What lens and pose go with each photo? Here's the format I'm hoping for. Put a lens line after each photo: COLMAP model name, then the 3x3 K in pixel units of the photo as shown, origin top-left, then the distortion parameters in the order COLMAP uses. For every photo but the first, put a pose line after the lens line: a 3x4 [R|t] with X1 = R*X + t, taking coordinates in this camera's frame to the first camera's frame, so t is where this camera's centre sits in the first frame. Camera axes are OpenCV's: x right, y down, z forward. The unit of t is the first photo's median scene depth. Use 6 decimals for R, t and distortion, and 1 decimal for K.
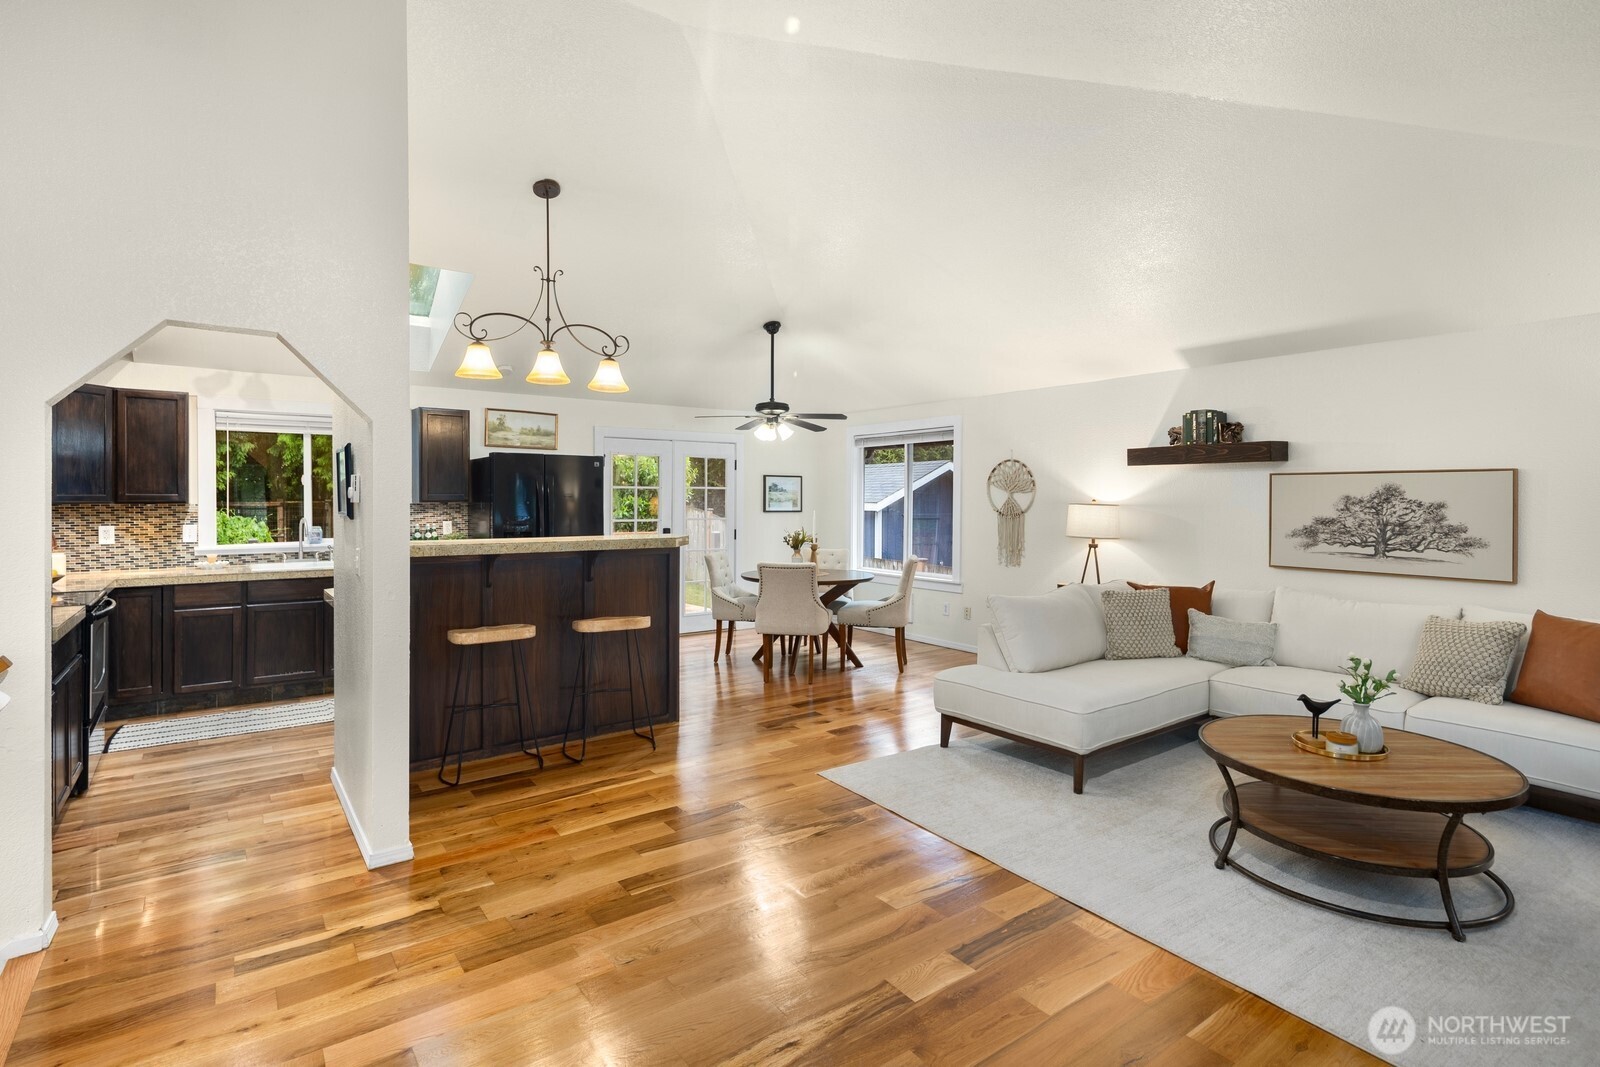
lens RADIAL K [[785.6, 0, 811.3], [0, 785.6, 499.8], [0, 0, 1]] dist [0.002069, -0.001124]
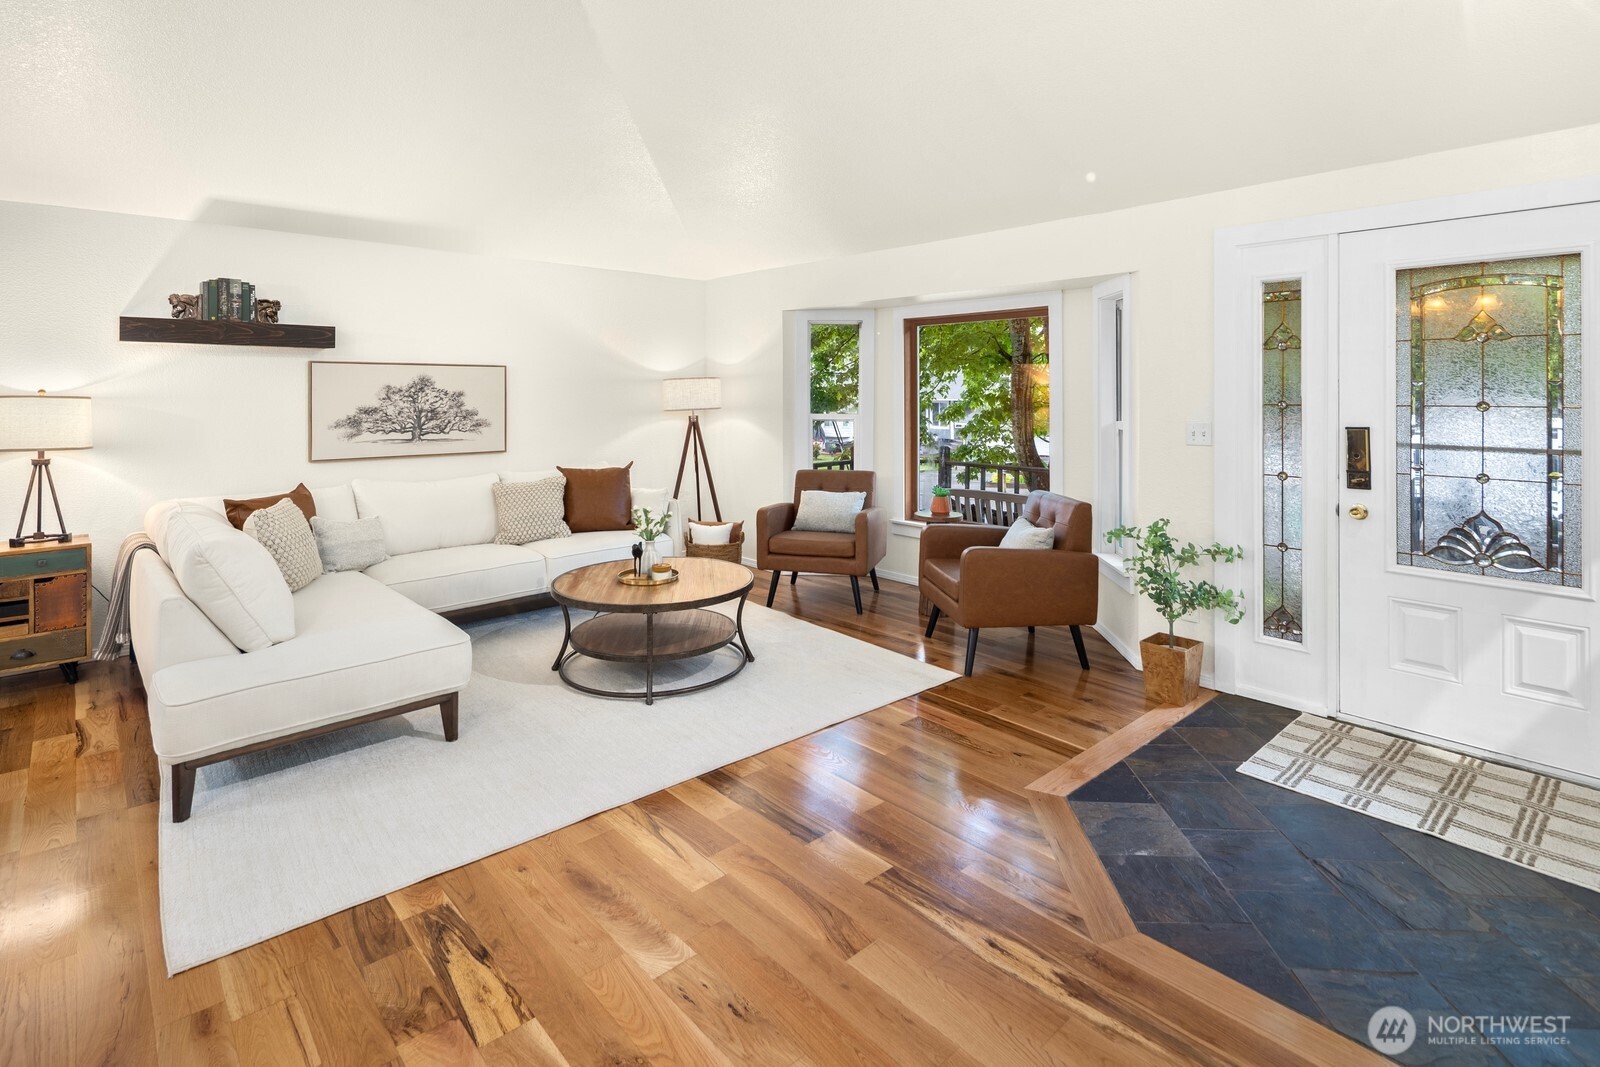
lens RADIAL K [[777.6, 0, 795.5], [0, 777.6, 390.8], [0, 0, 1]] dist [0.004301, 0.000270]
pose [[-0.094079, -0.002787, 0.995561, -0.414306], [0.003250, 0.999990, 0.003106, 0.000631], [-0.995559, 0.003528, -0.094069, 0.571610]]
